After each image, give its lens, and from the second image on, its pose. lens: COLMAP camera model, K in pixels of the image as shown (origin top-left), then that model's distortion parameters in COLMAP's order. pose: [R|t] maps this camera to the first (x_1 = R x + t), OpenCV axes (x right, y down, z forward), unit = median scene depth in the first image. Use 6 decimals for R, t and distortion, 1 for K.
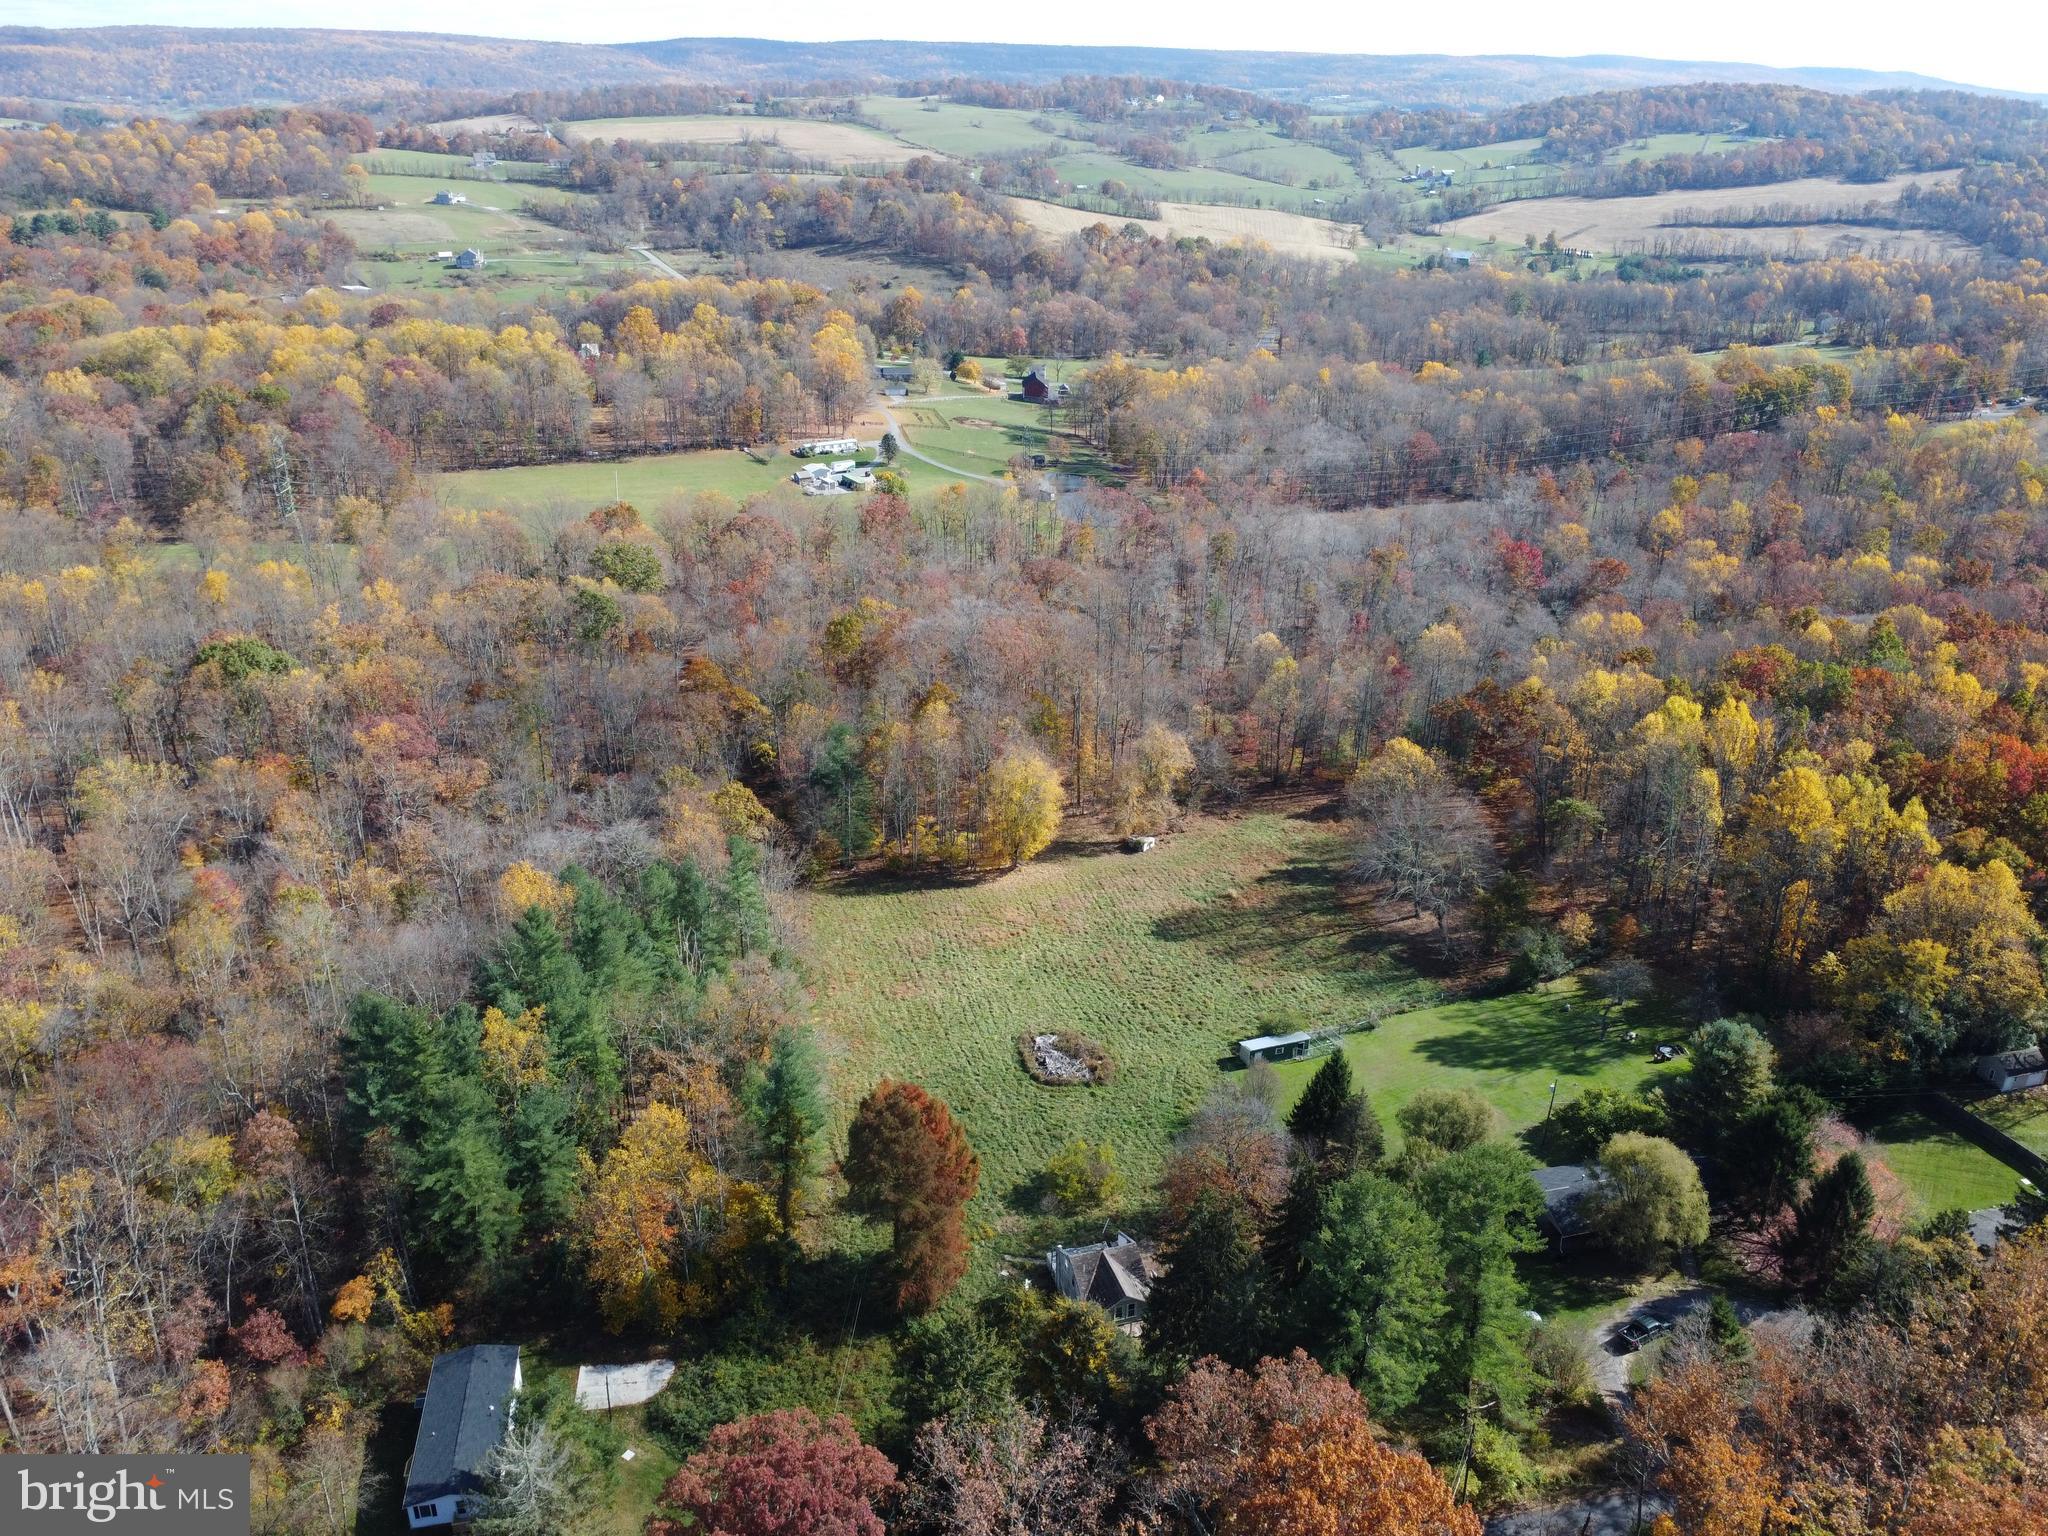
lens RADIAL K [[1526.3, 0, 1020.0], [0, 1526.3, 740.5], [0, 0, 1]] dist [0.001630, -0.007147]
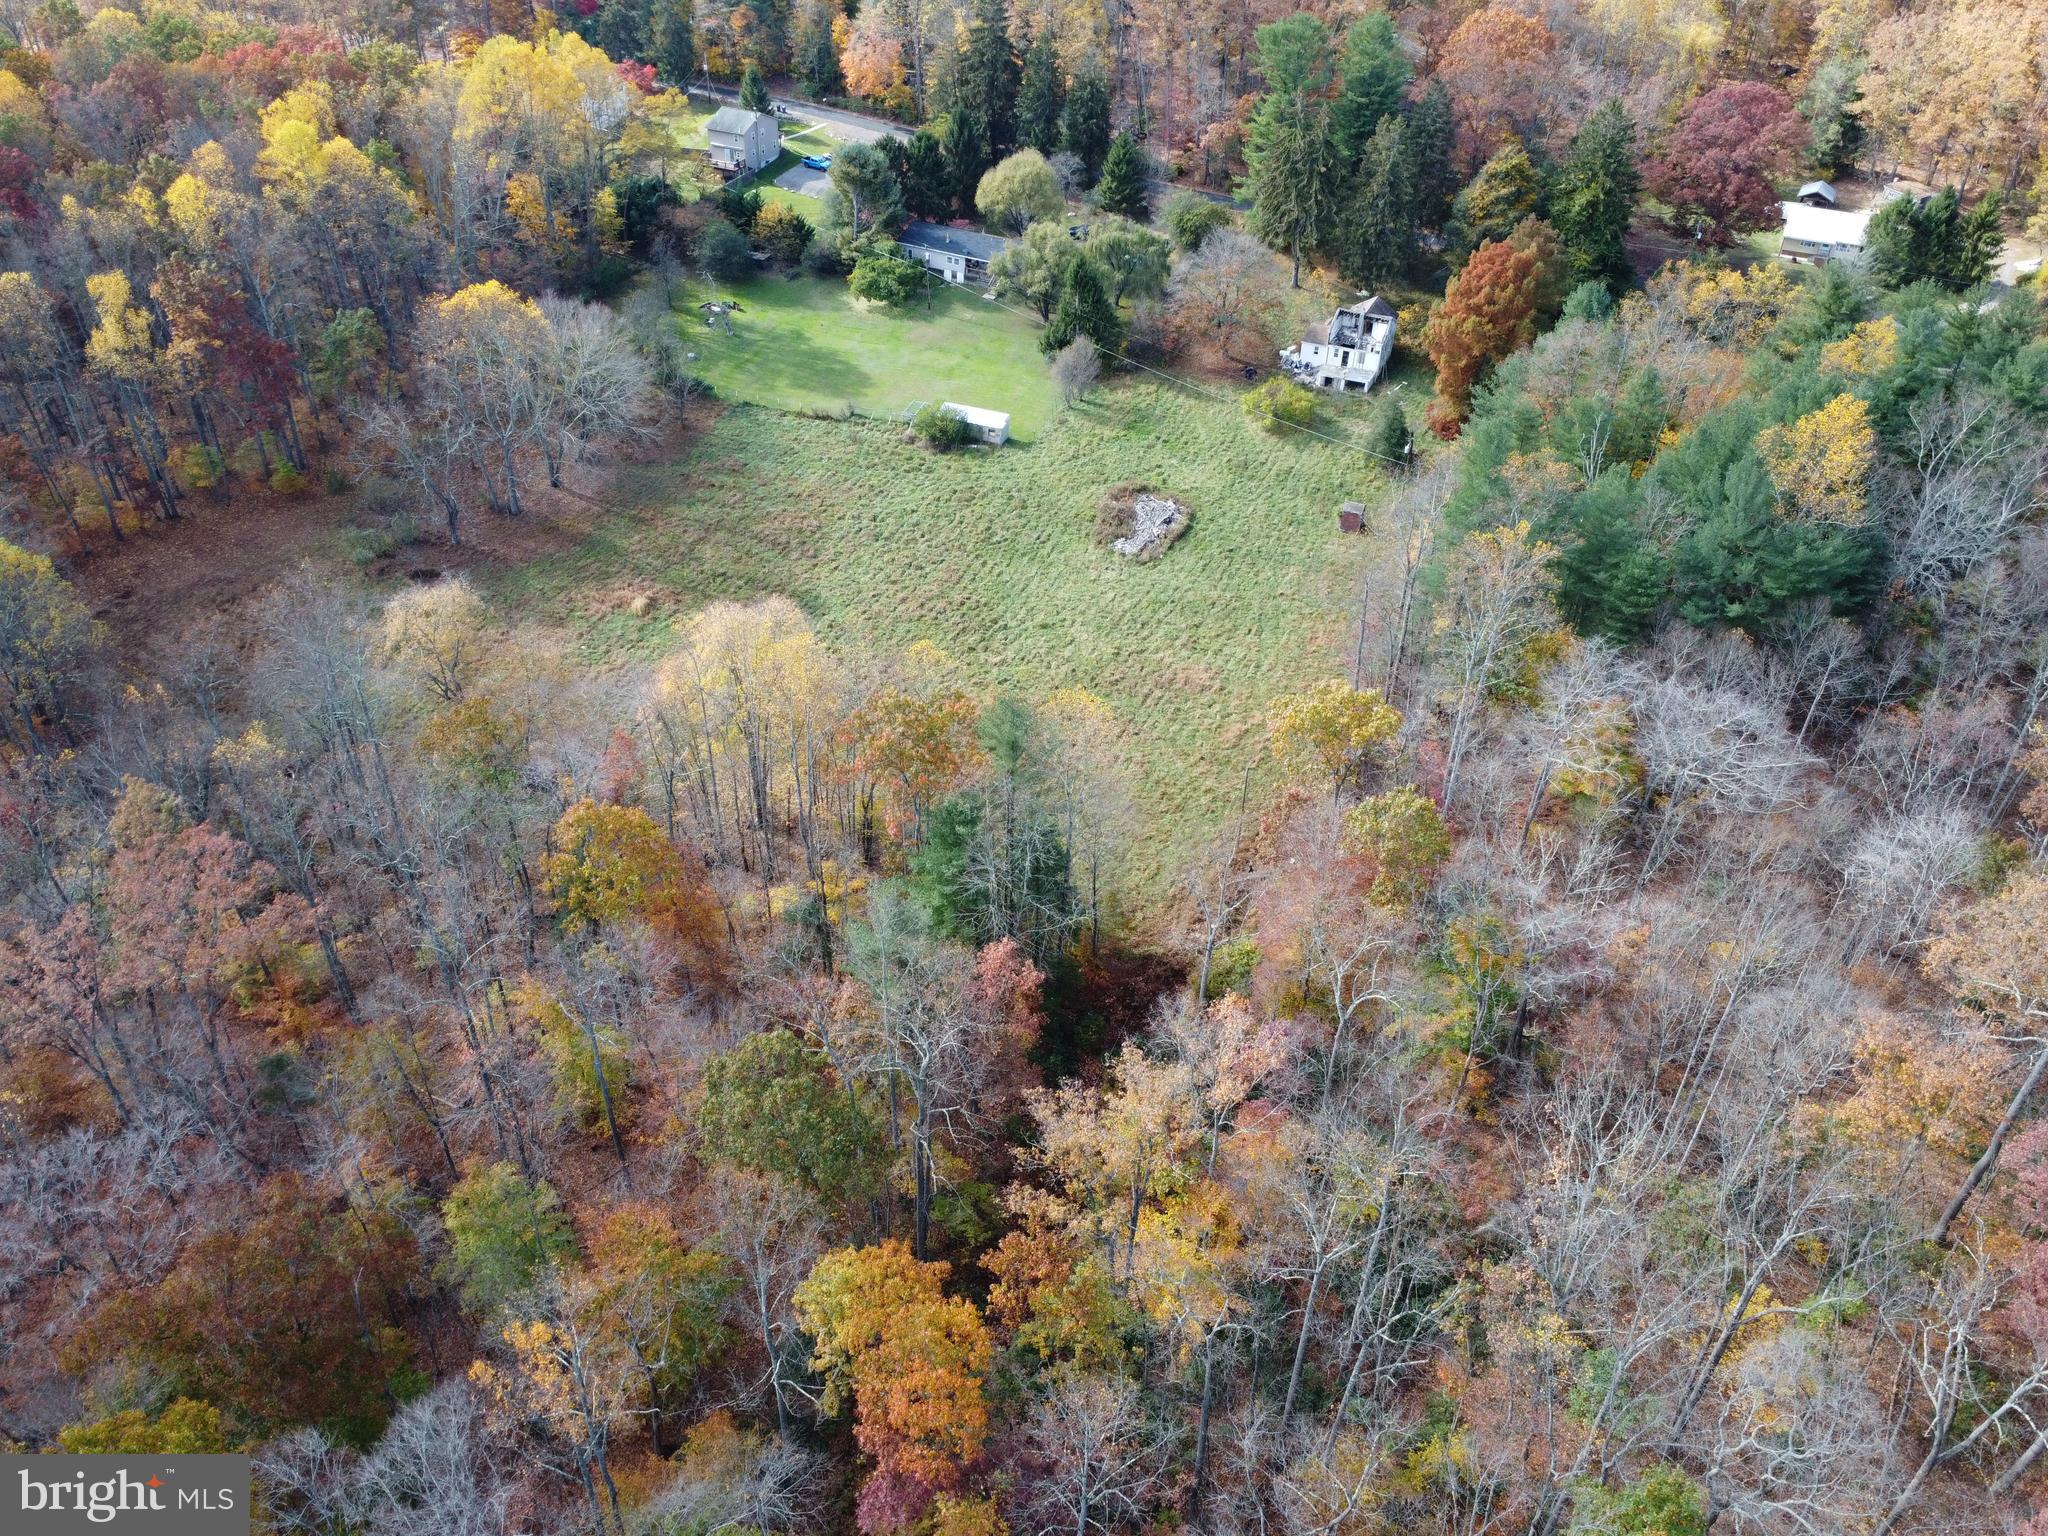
lens RADIAL K [[1526.3, 0, 1020.0], [0, 1526.3, 740.5], [0, 0, 1]] dist [0.001630, -0.007147]
pose [[-0.734289, -0.422852, 0.531052, -0.281540], [0.246277, 0.563060, 0.788867, -0.272815], [-0.632588, 0.710042, -0.309310, 0.910517]]
